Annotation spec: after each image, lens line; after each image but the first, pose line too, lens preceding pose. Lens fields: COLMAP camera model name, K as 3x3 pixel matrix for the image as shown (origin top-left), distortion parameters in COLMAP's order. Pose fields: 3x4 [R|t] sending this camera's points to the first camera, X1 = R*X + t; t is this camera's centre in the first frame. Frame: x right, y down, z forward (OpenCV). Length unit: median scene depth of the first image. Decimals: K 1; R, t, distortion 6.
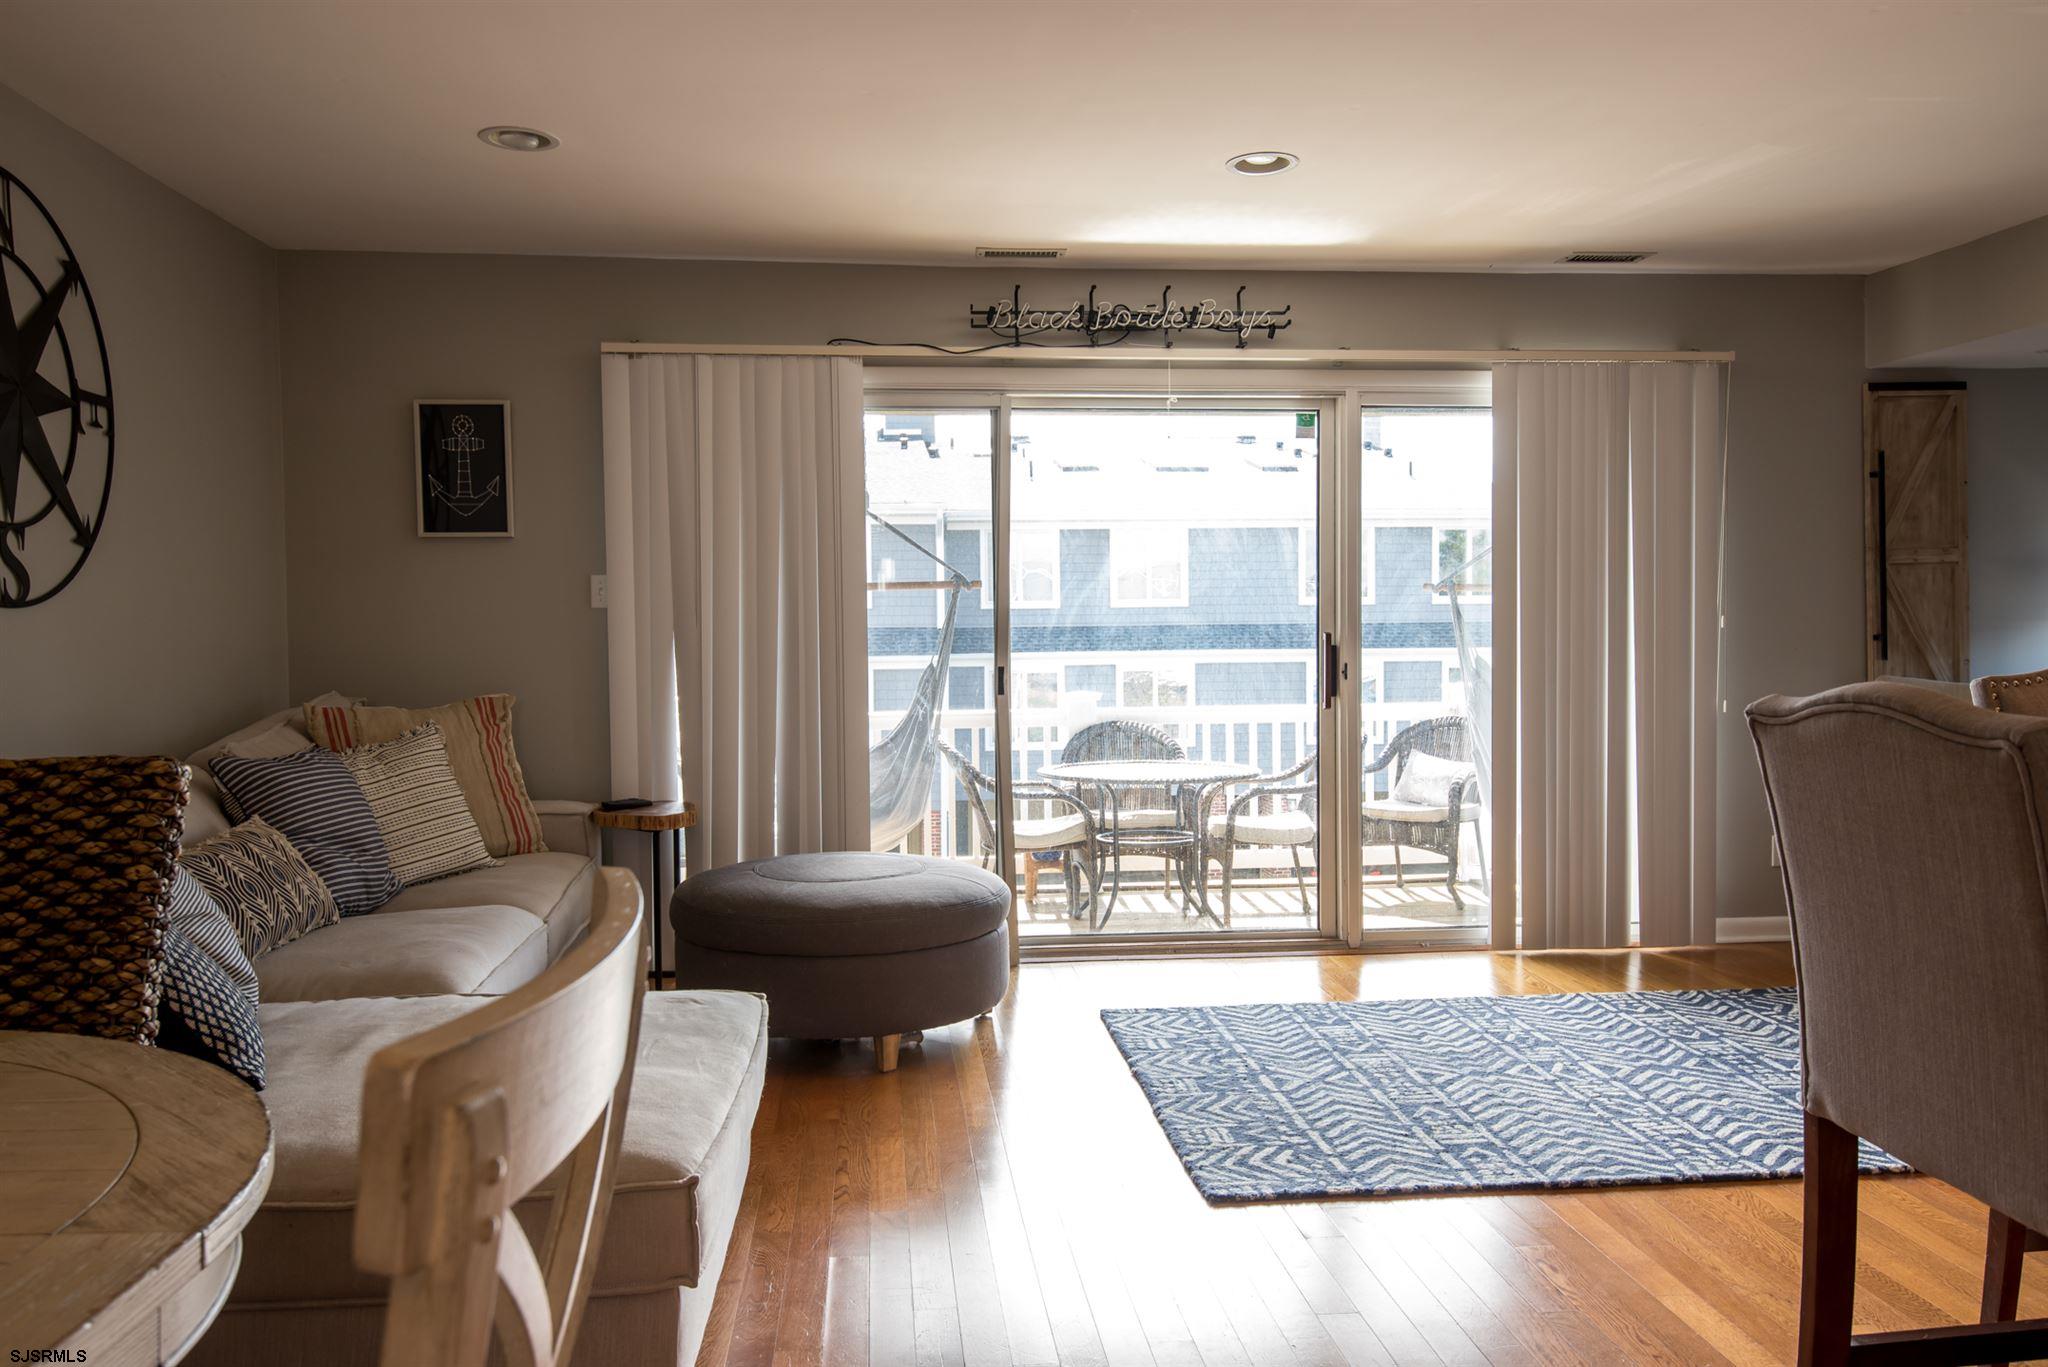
lens RADIAL K [[1526.8, 0, 1013.7], [0, 1526.8, 693.8], [0, 0, 1]] dist [0.025324, -0.014135]
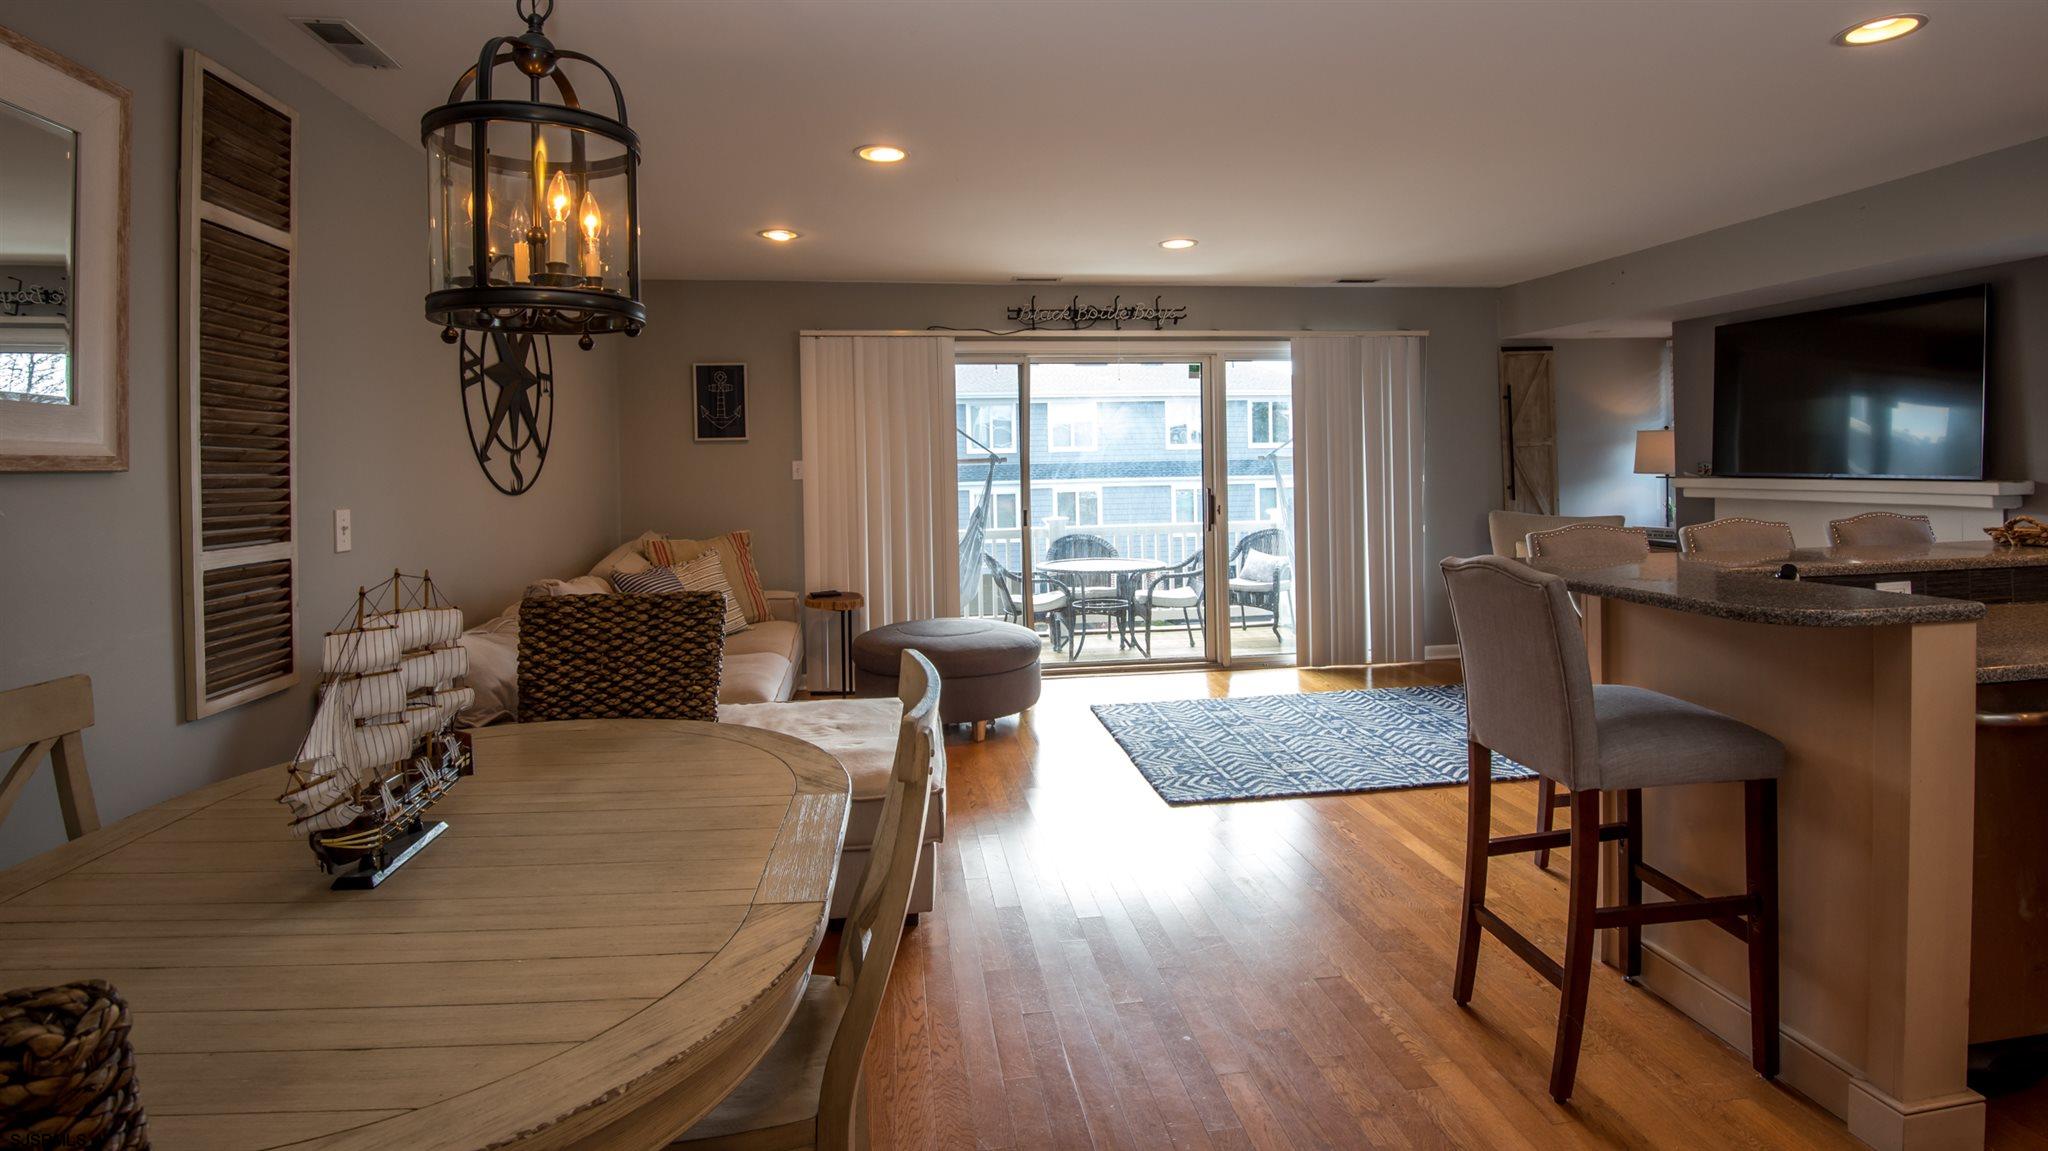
lens RADIAL K [[993.9, 0, 1011.8], [0, 993.9, 472.1], [0, 0, 1]] dist [-0.021028, -0.005881]
pose [[0.999243, -0.010004, 0.037604, -0.078432], [0.011136, 0.999488, -0.030012, -0.032357], [-0.037285, 0.030408, 0.998842, -0.165524]]
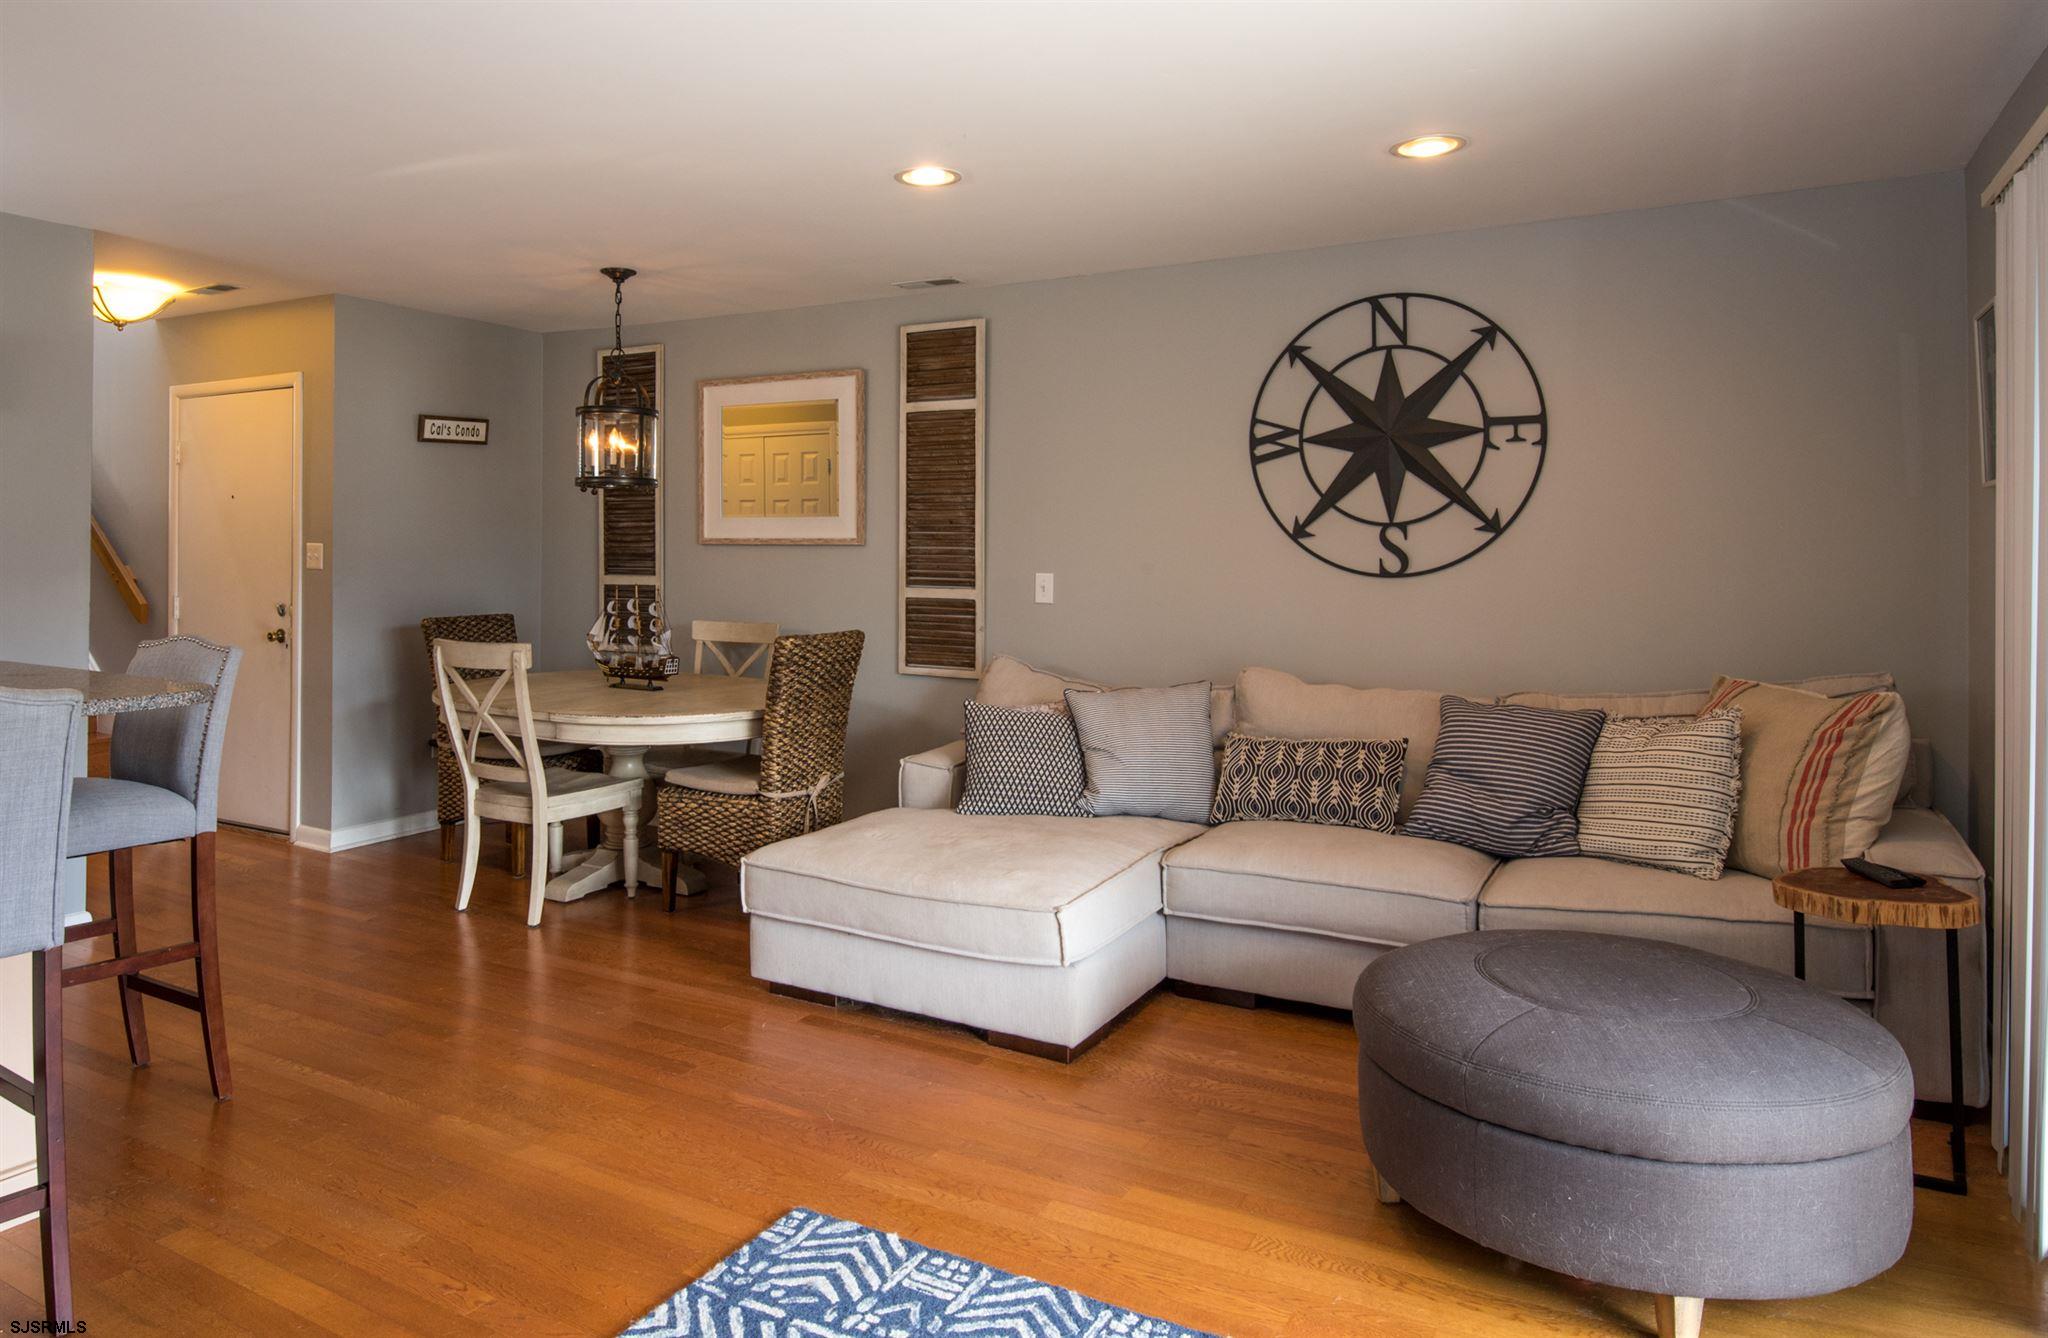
lens RADIAL K [[1311.4, 0, 941.0], [0, 1311.4, 544.7], [0, 0, 1]] dist [-0.001882, -0.000741]
pose [[-0.582287, 0.005032, -0.812968, 0.540898], [-0.029381, 0.999197, 0.027229, -0.087864], [0.812453, 0.039741, -0.581671, 1.102650]]
